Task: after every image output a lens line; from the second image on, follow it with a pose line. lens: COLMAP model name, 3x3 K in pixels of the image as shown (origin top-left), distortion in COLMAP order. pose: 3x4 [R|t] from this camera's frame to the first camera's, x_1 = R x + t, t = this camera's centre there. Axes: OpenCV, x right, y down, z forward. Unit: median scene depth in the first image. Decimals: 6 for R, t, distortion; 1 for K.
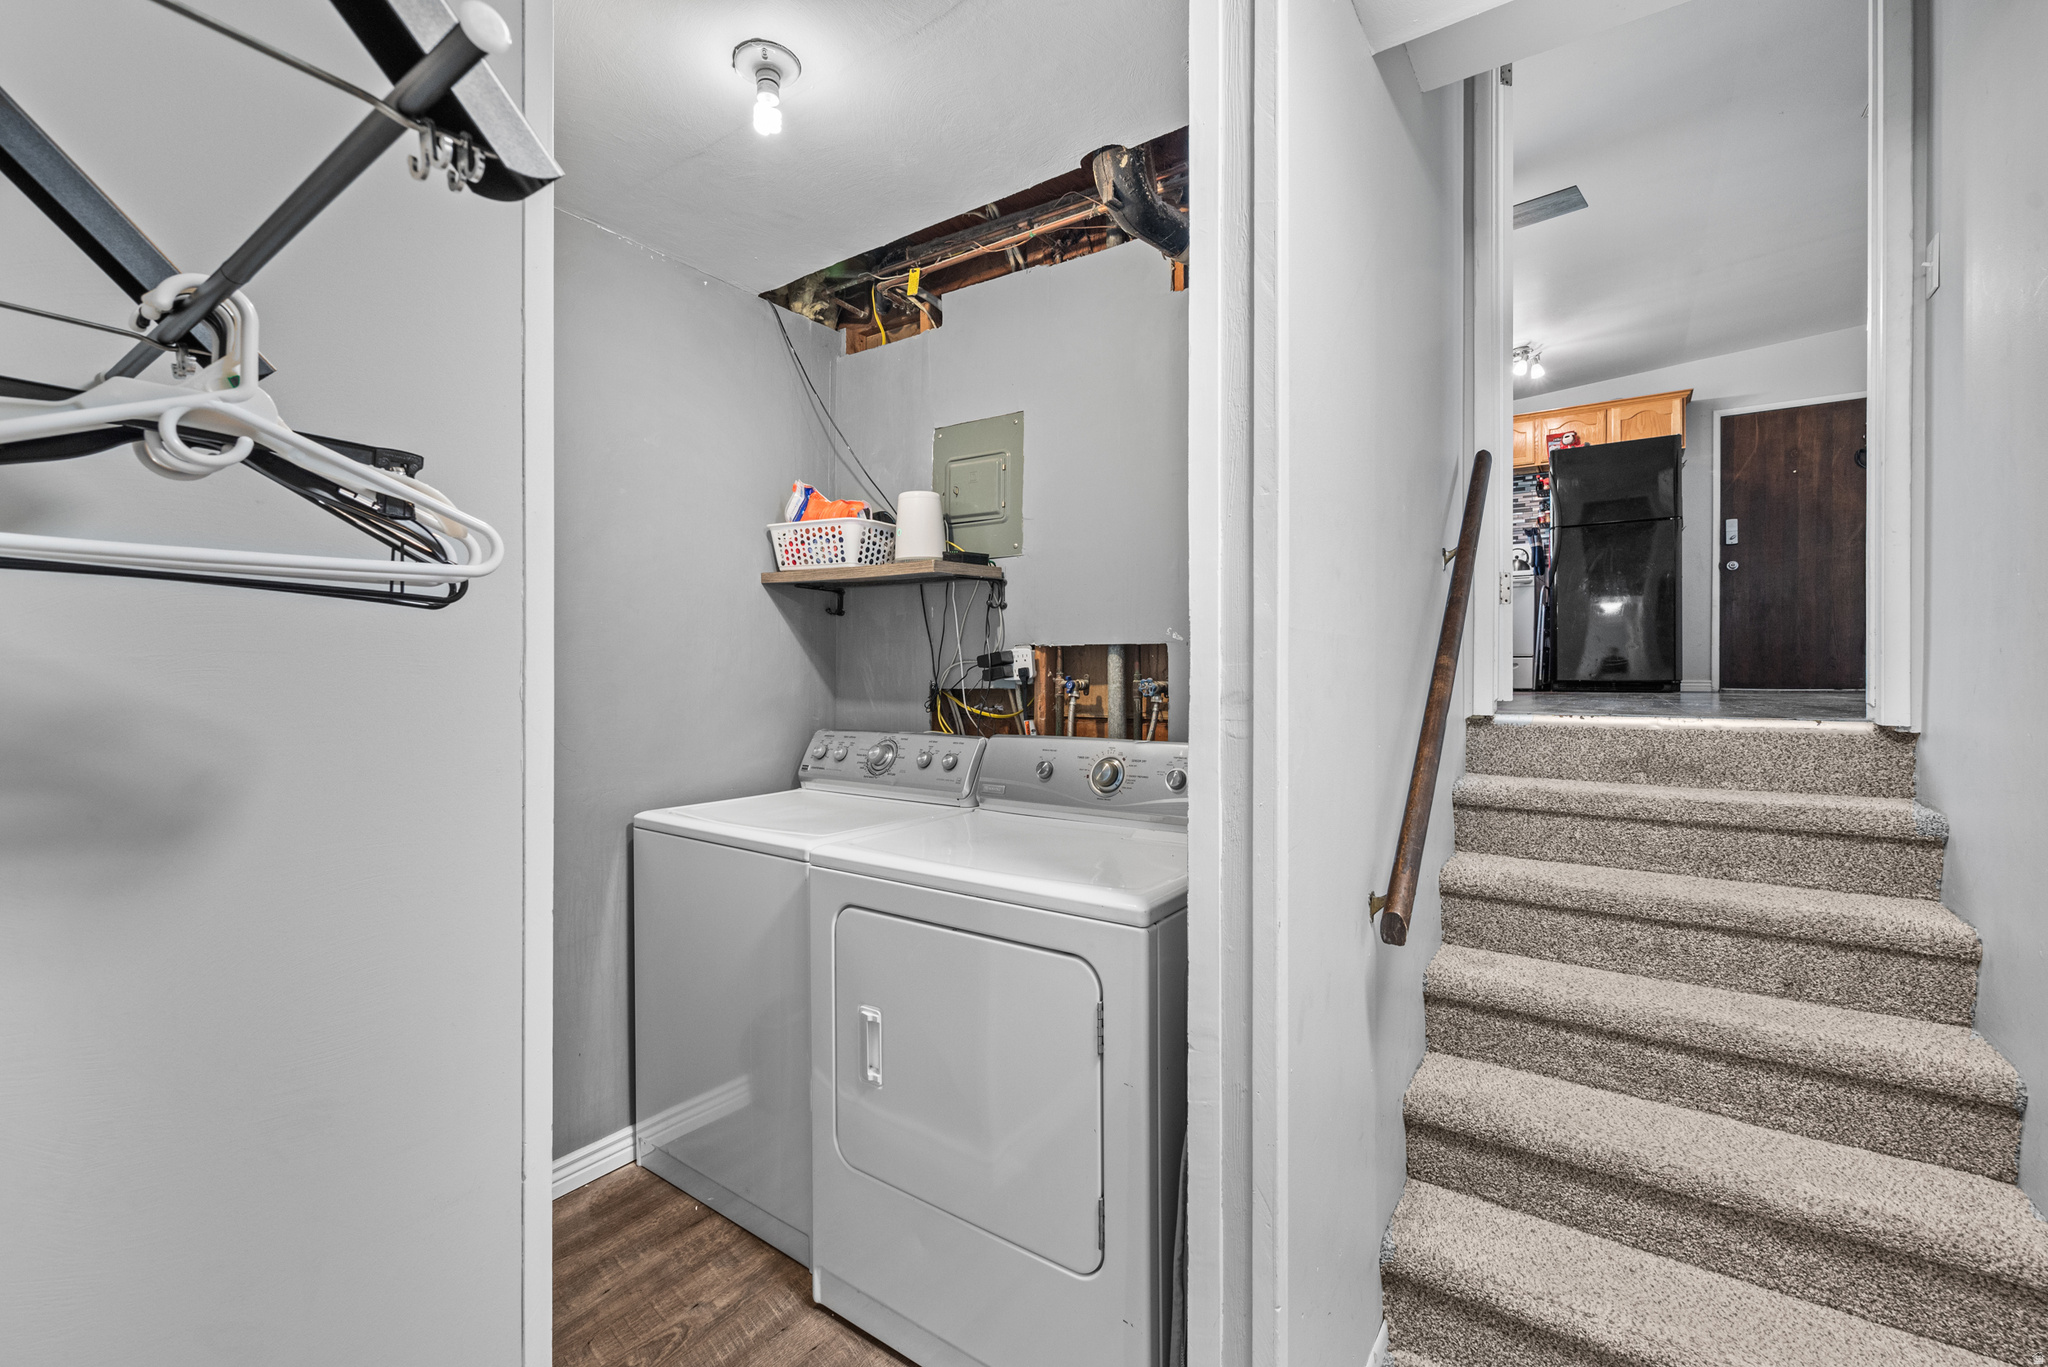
lens RADIAL K [[861.8, 0, 1032.4], [0, 861.8, 683.6], [0, 0, 1]] dist [0.000975, 0.000212]
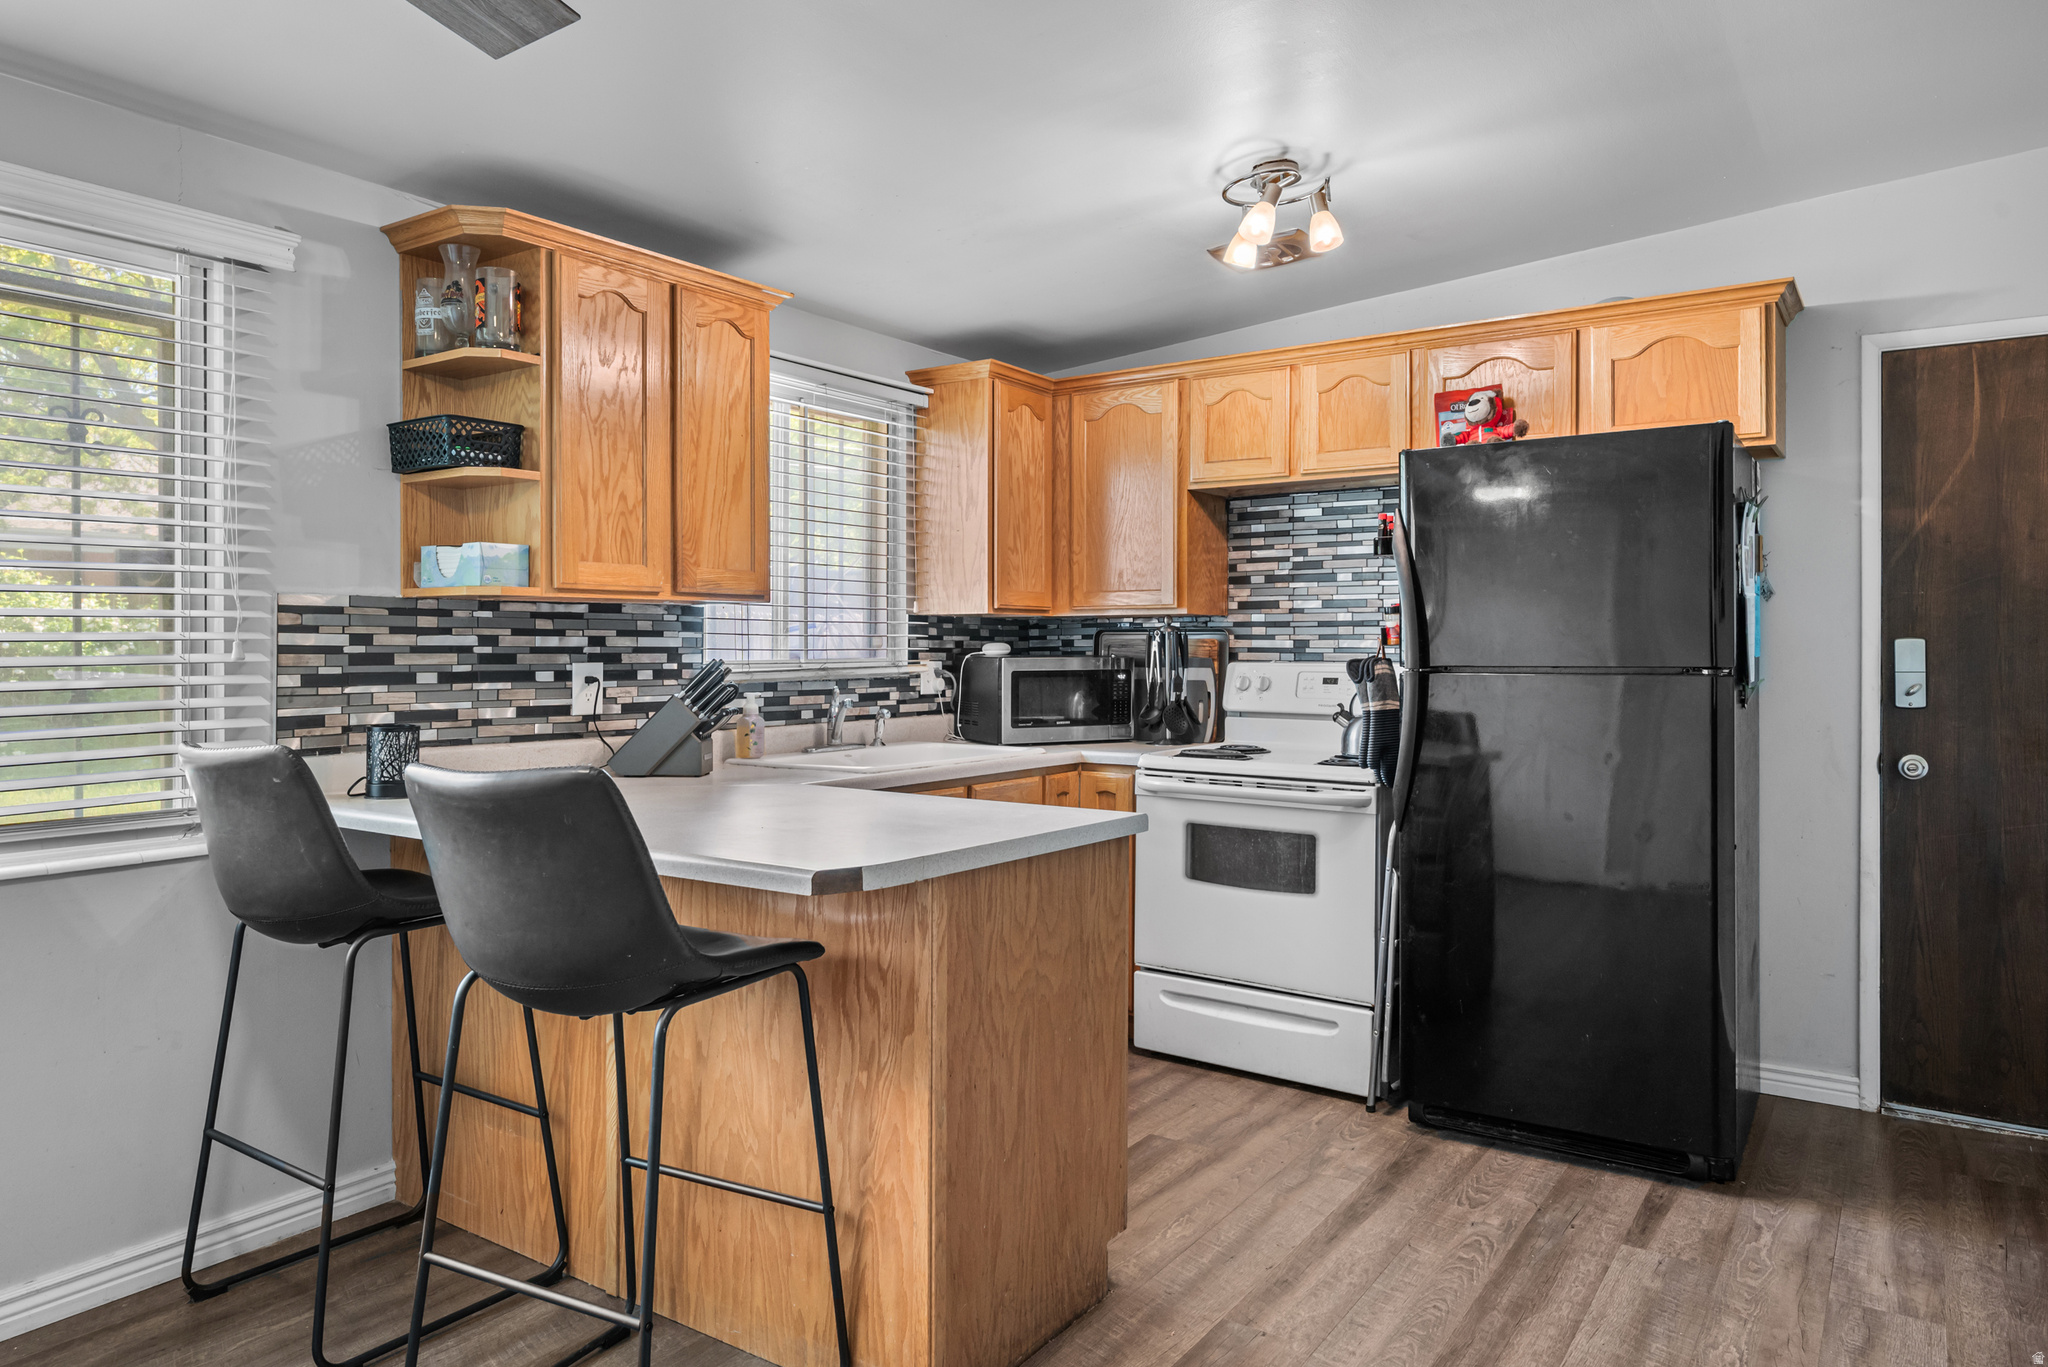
lens RADIAL K [[1300.7, 0, 1006.0], [0, 1300.7, 652.3], [0, 0, 1]] dist [-0.003485, 0.000154]
pose [[0.999993, -0.003728, 0.000563, 0.432961], [0.003729, 0.999991, -0.001913, -0.185112], [-0.000556, 0.001915, 0.999998, 0.458081]]
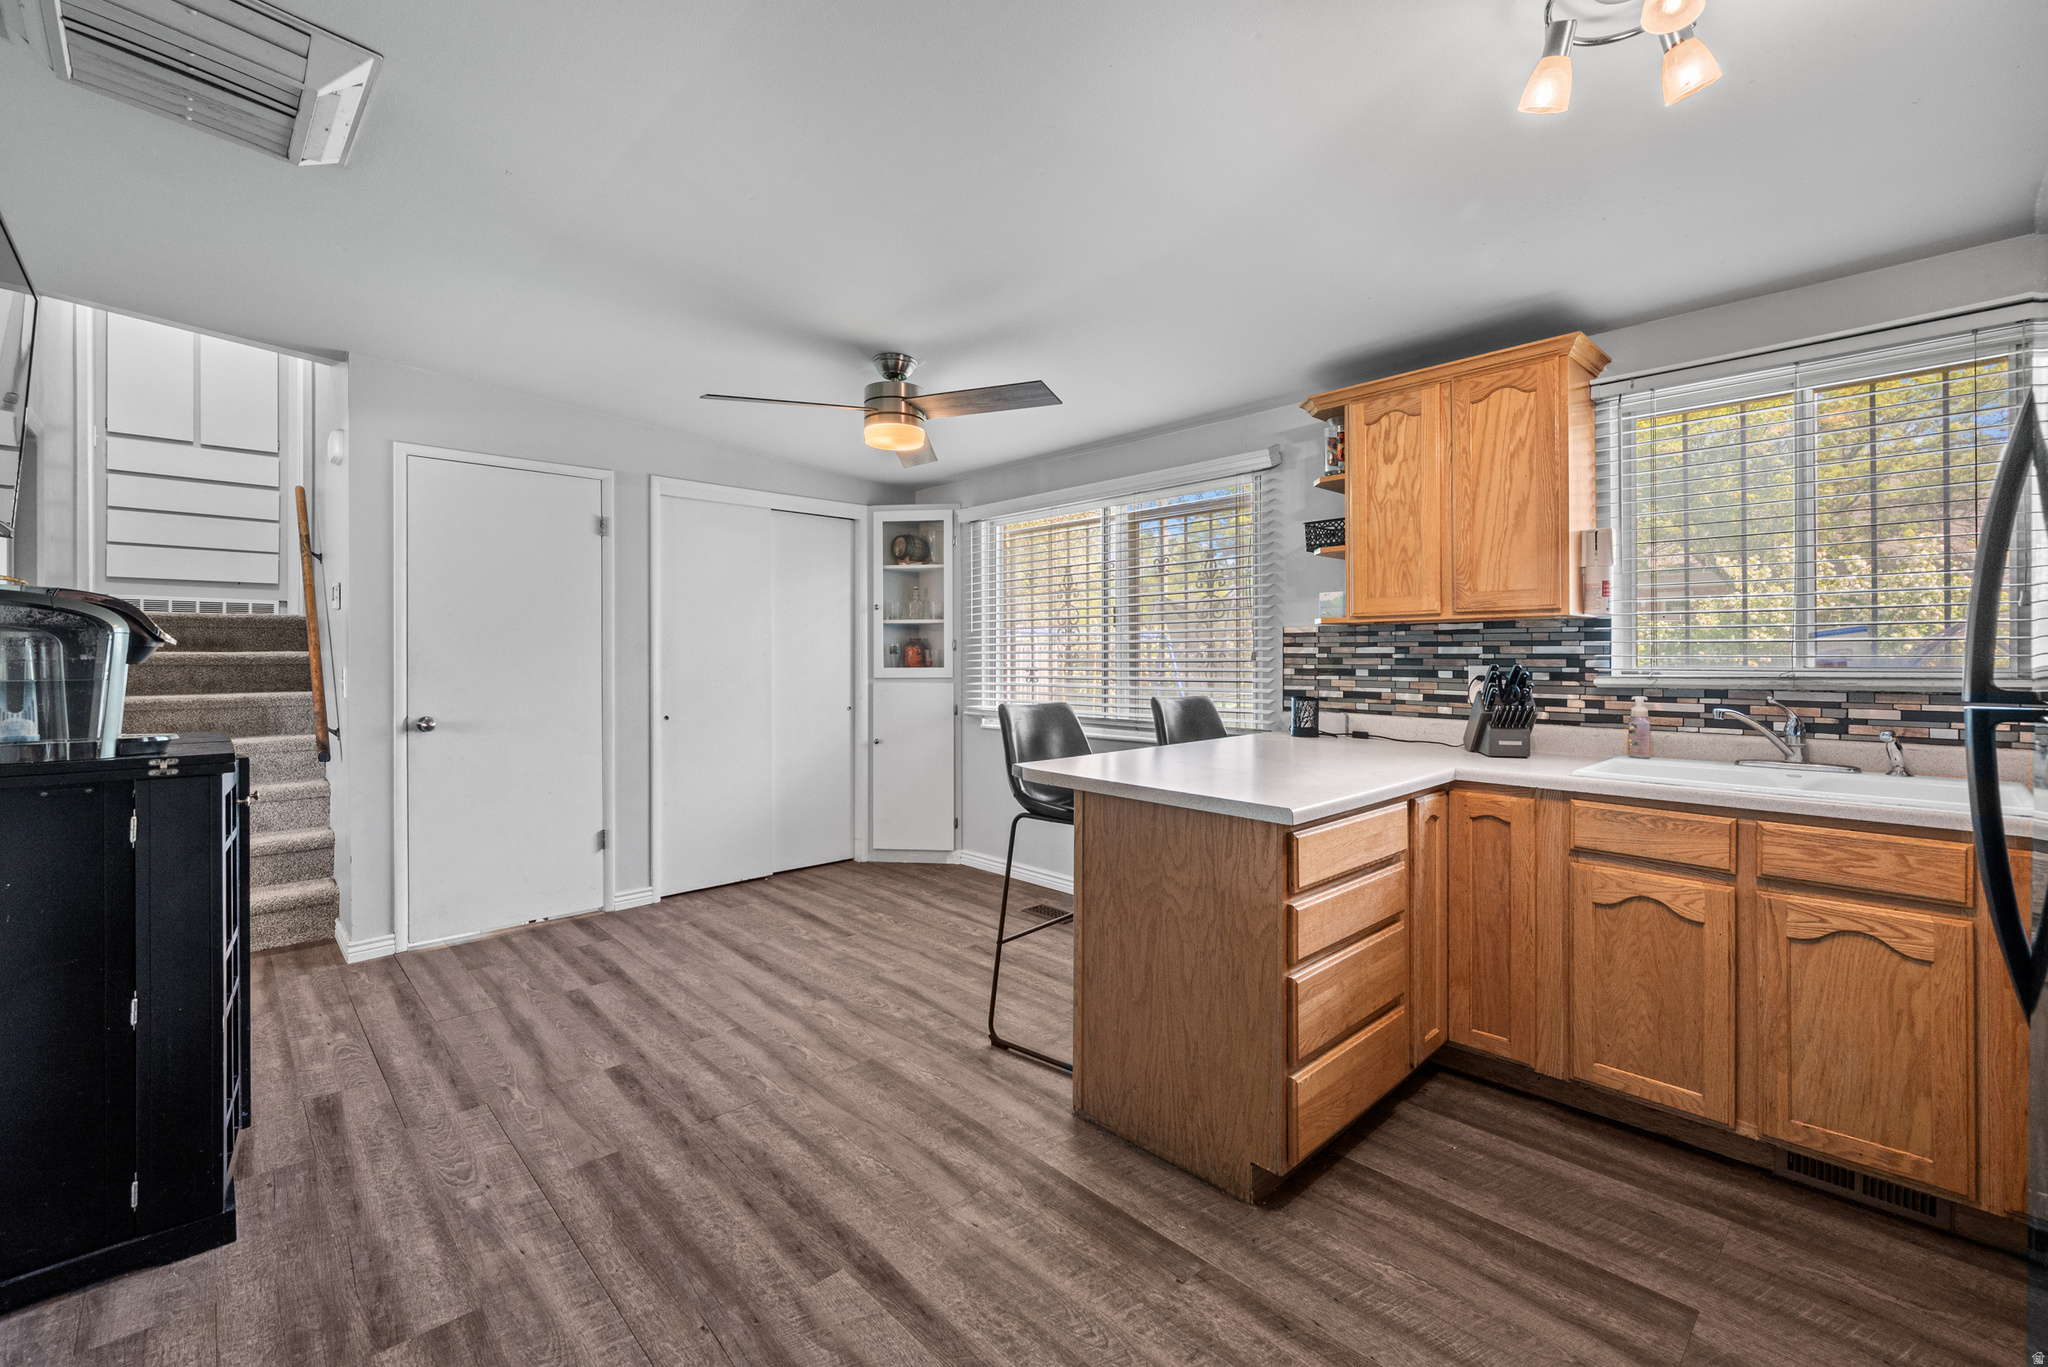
lens RADIAL K [[861.8, 0, 1033.5], [0, 861.8, 653.7], [0, 0, 1]] dist [0.000975, 0.000212]
pose [[-0.183759, -0.003760, -0.982964, 0.770405], [-0.004553, 0.999985, -0.002974, -0.186460], [0.982961, 0.003929, -0.183774, 0.821934]]
